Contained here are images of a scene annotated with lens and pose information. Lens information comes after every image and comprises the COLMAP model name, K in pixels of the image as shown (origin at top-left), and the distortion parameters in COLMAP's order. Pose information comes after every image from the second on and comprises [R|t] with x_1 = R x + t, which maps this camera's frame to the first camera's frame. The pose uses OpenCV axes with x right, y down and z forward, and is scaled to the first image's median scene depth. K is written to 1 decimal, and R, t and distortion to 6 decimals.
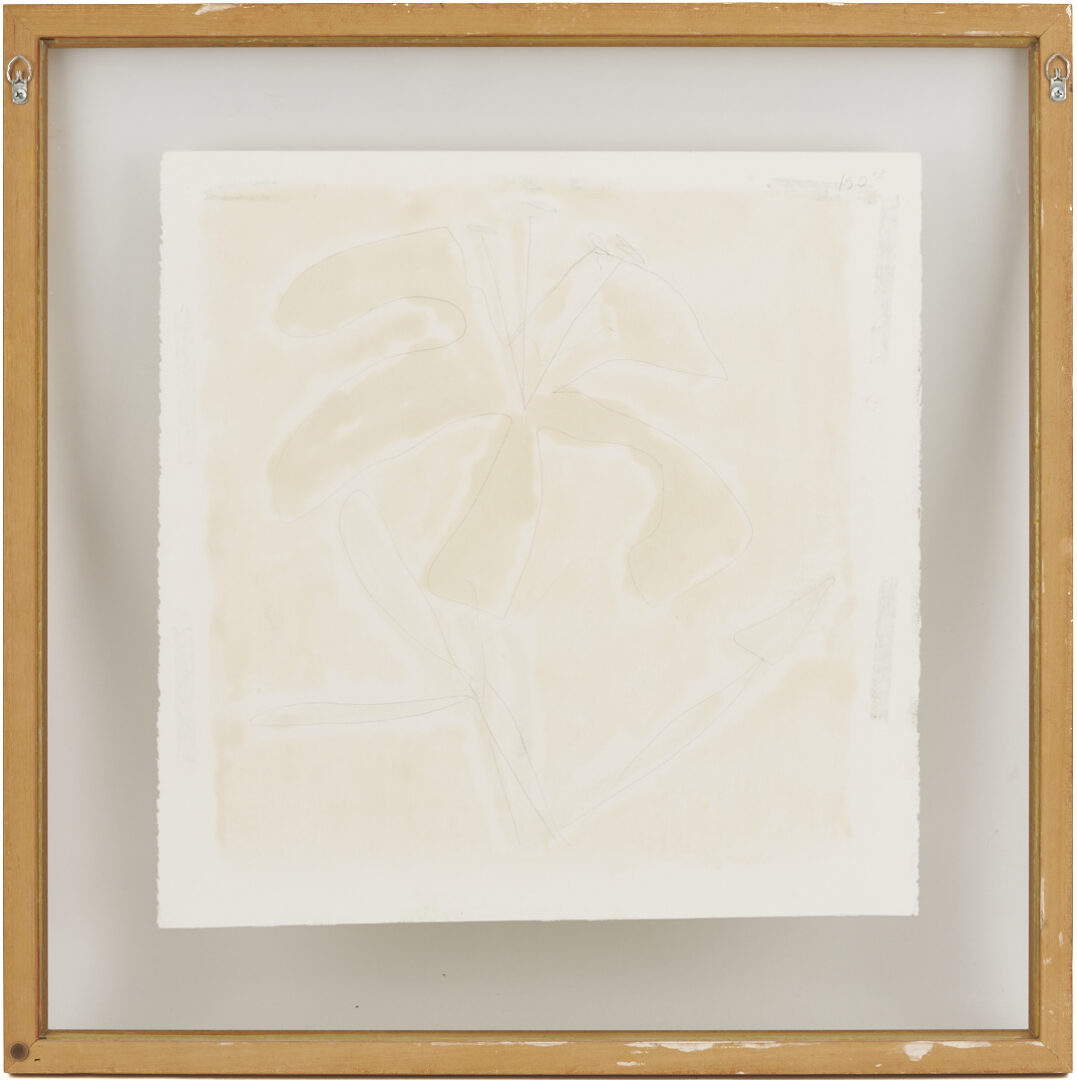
lens RADIAL K [[5498.1, 0, 538.6], [0, 5498.1, 541.5], [0, 0, 1]] dist [-0.272122, 0.000000]
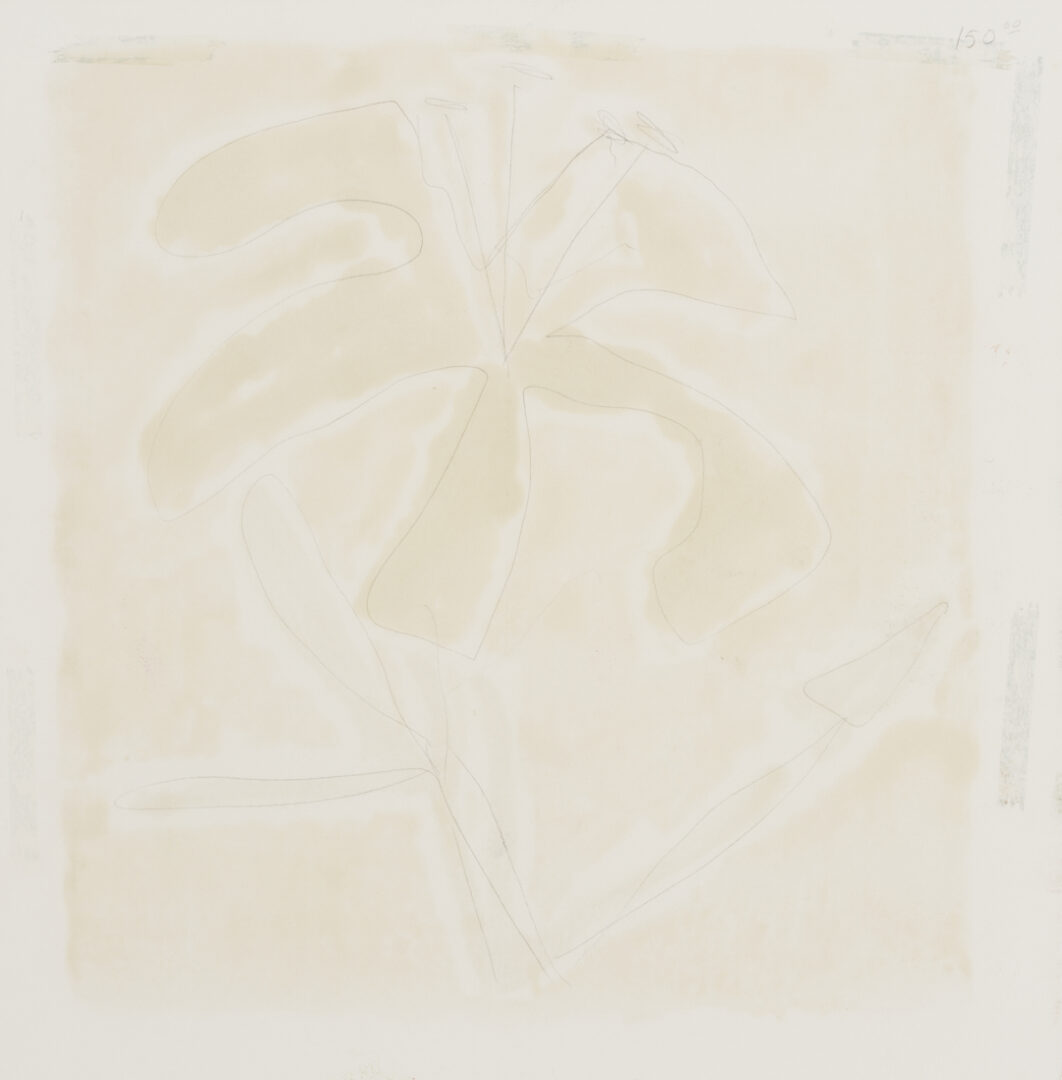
lens RADIAL K [[5285.8, 0, 531.3], [0, 5285.8, 537.5], [0, 0, 1]] dist [-0.320527, 0.000000]
pose [[0.999984, 0.003317, -0.004668, 0.003952], [-0.003259, 0.999919, 0.012298, -0.009769], [0.004709, -0.012283, 0.999913, 0.326168]]
